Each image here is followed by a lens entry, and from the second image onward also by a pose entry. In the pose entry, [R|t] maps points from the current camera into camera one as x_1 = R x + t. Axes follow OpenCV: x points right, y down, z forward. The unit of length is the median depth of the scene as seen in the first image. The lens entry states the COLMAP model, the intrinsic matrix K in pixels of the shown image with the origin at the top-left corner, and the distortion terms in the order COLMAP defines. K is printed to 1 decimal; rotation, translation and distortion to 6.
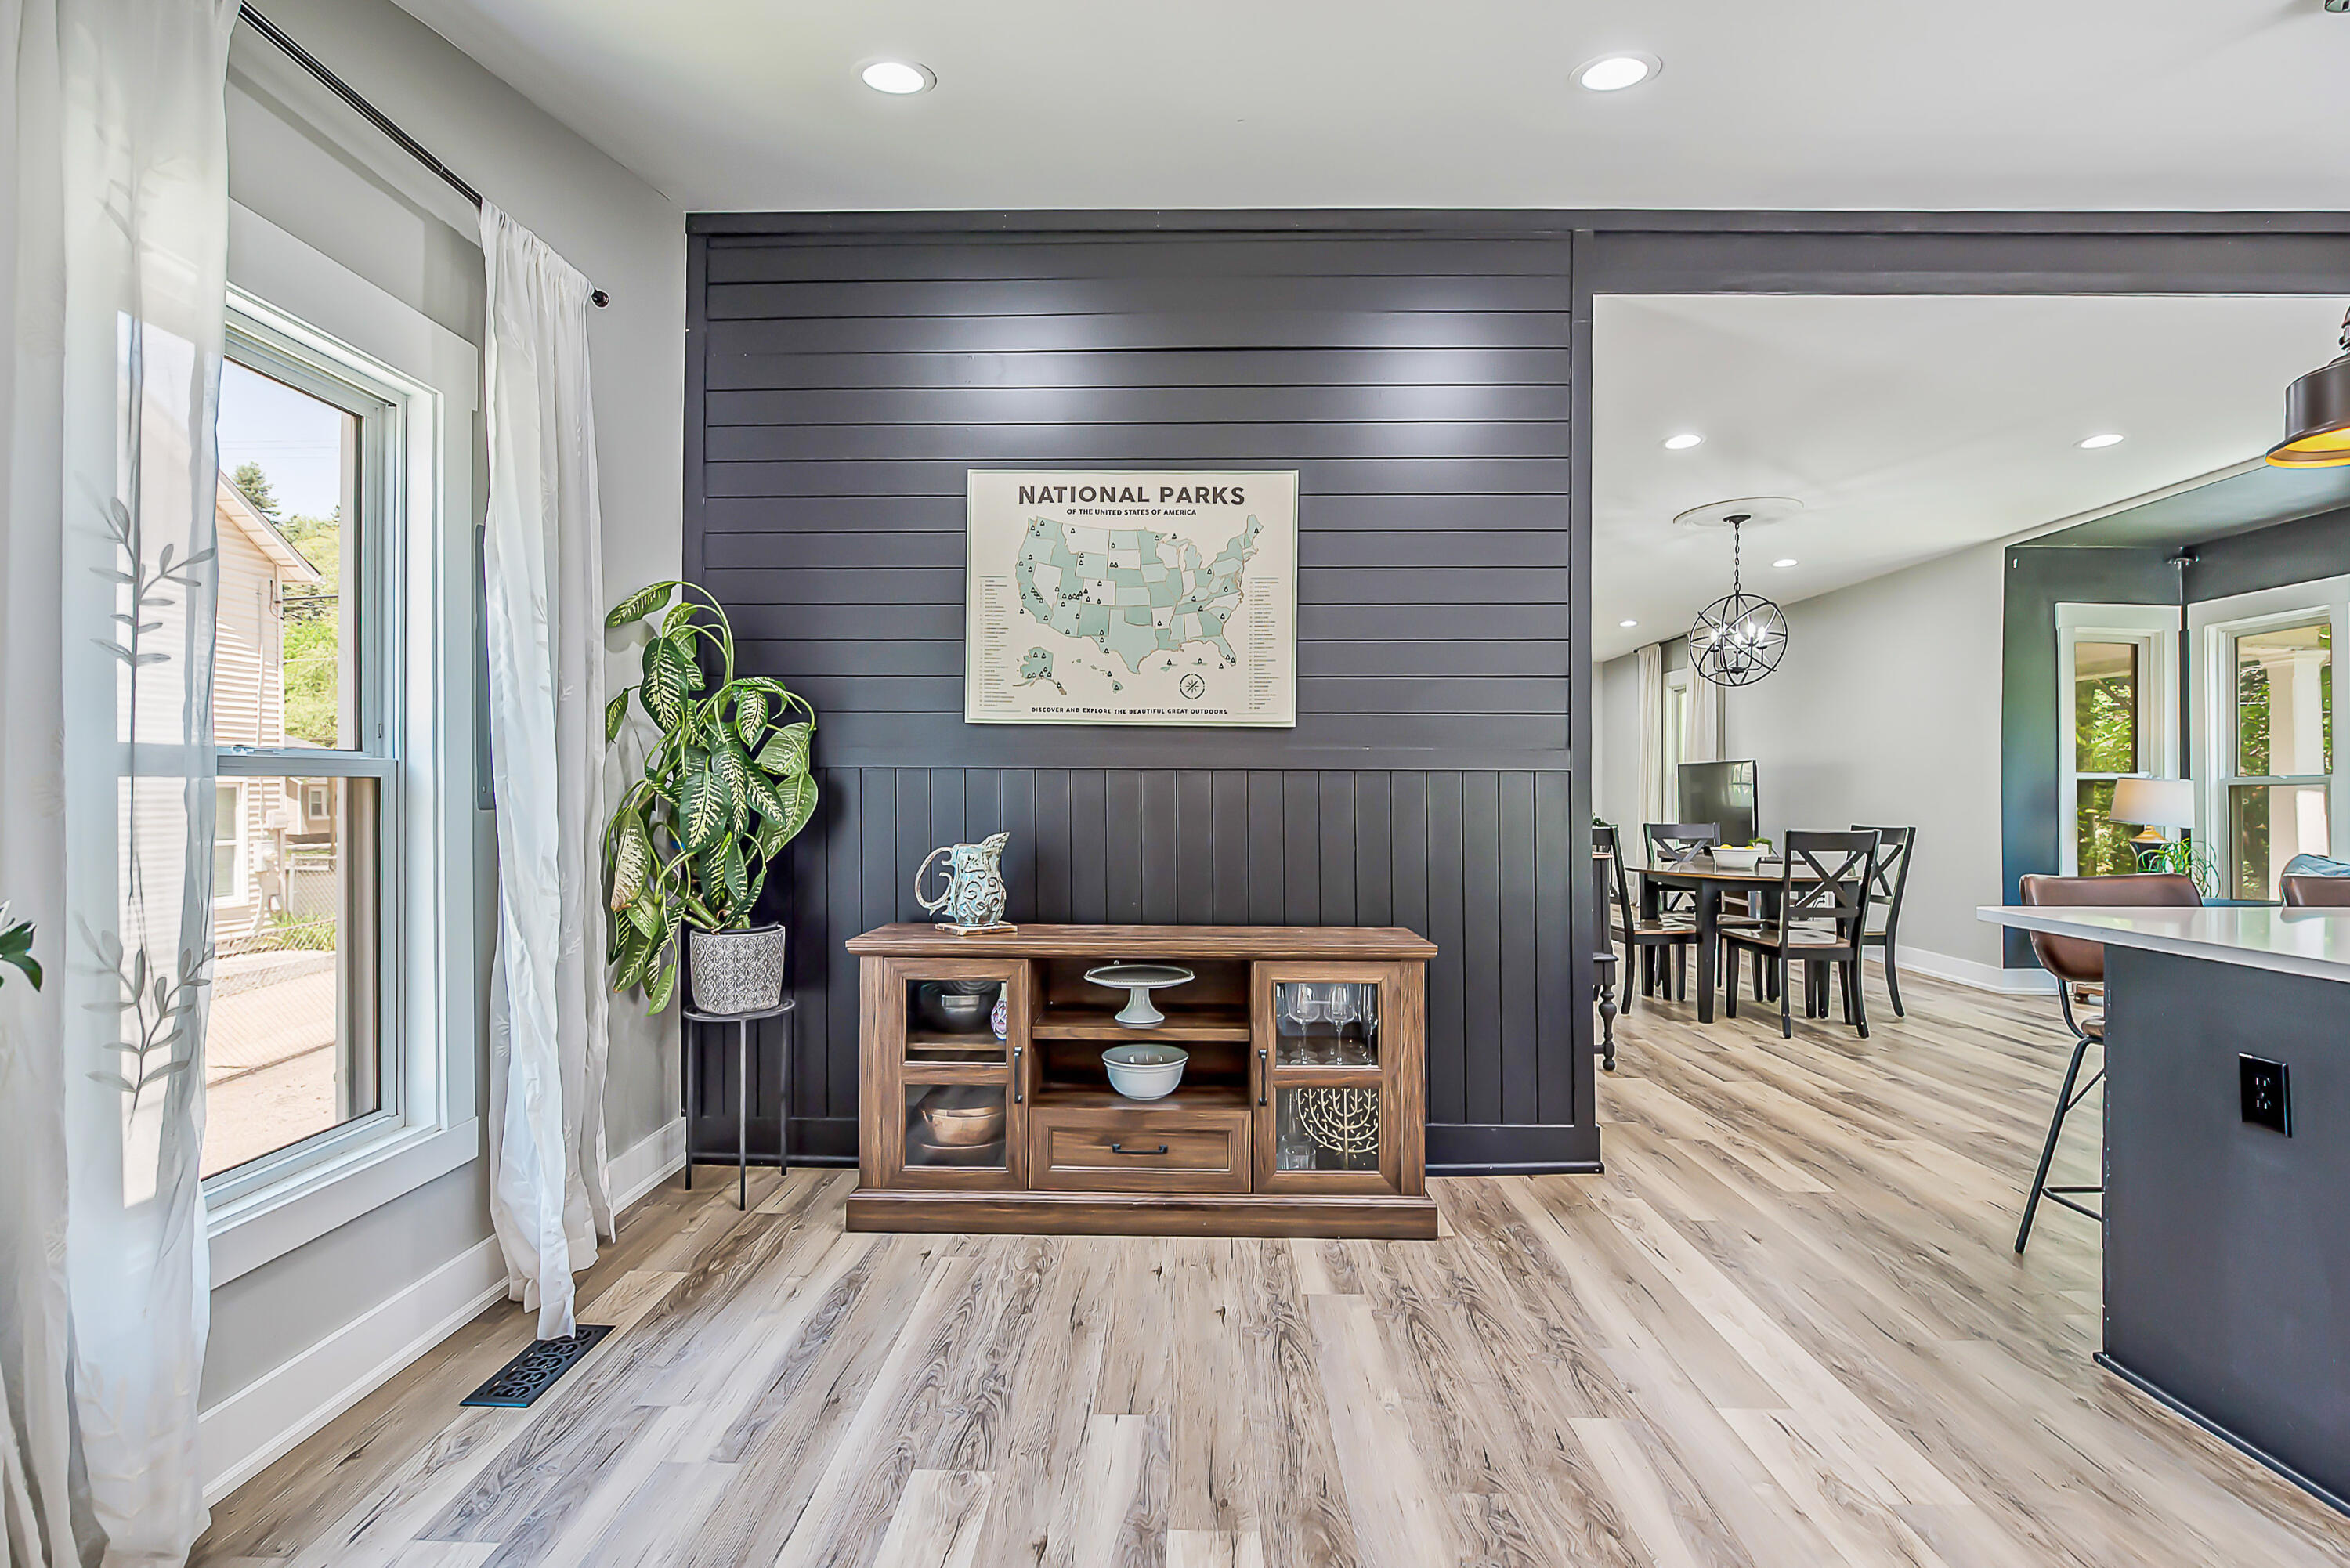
lens RADIAL K [[995.5, 0, 1167.2], [0, 995.5, 780.5], [0, 0, 1]] dist [-0.001055, -0.002421]
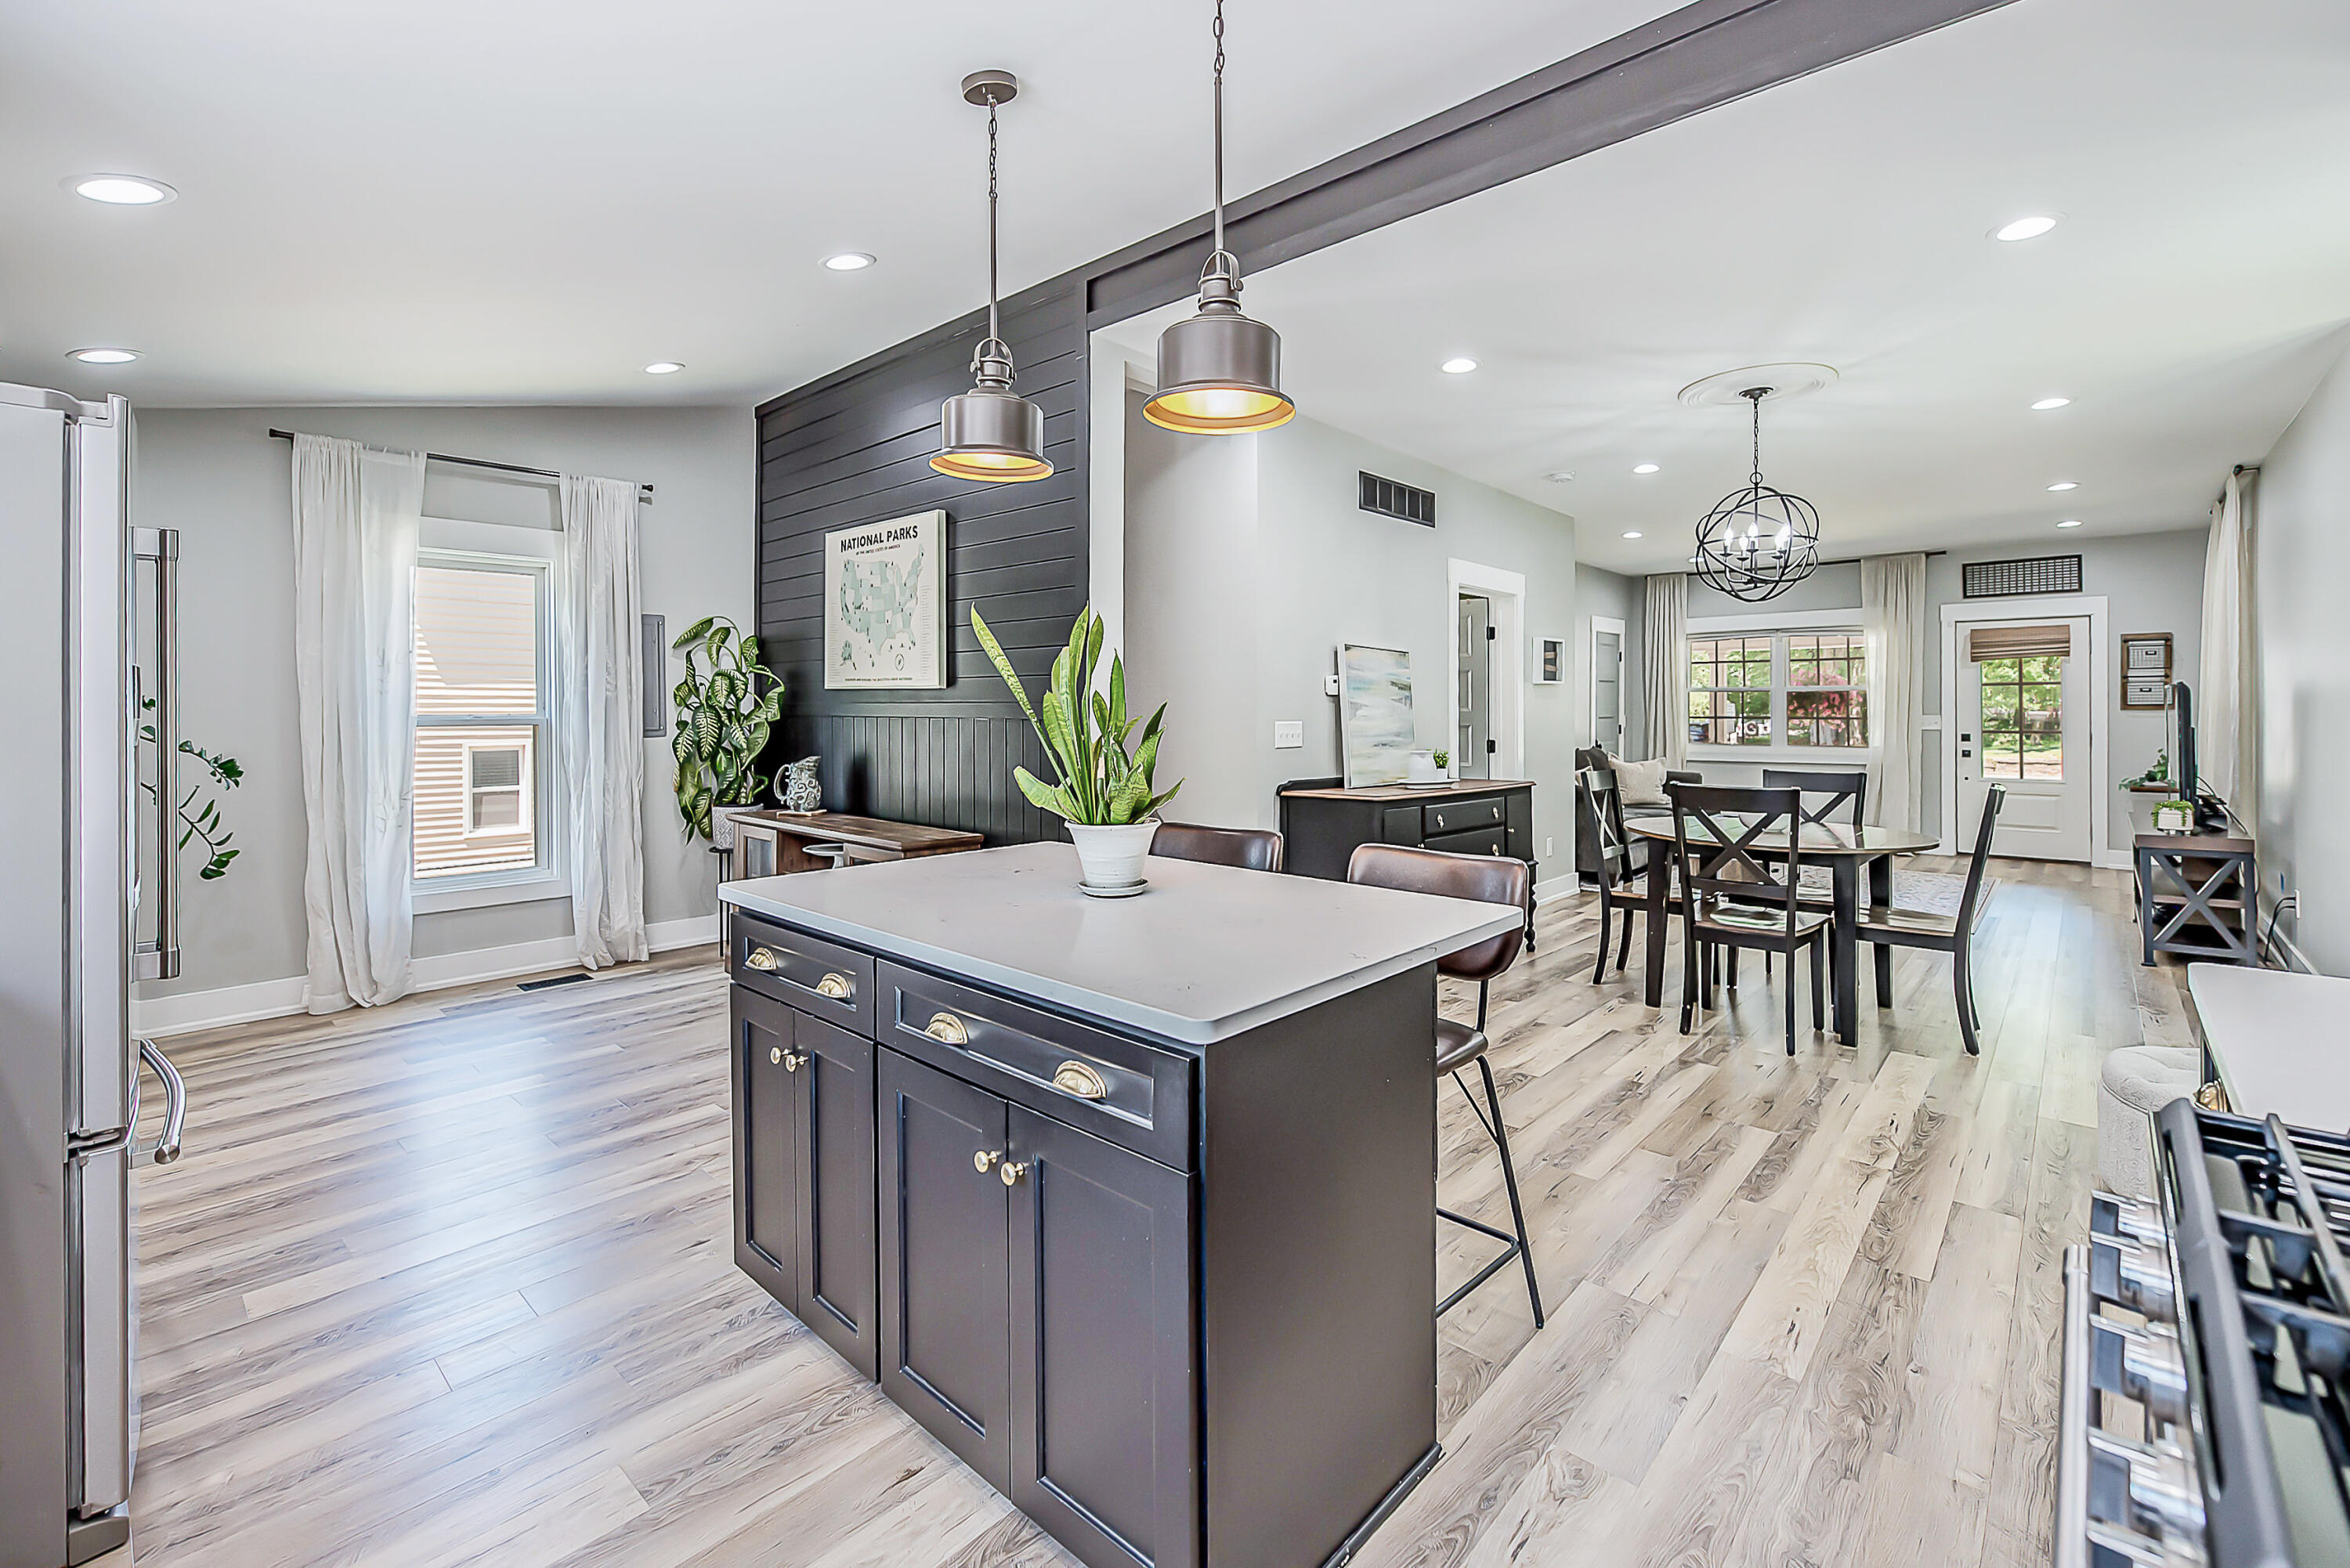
lens RADIAL K [[995.5, 0, 1187.3], [0, 995.5, 720.6], [0, 0, 1]] dist [-0.001055, -0.002421]
pose [[0.753045, 0.004440, -0.657954, 1.332281], [0.006906, 0.999869, 0.014651, -0.025715], [0.657933, -0.015576, 0.752916, 0.155593]]
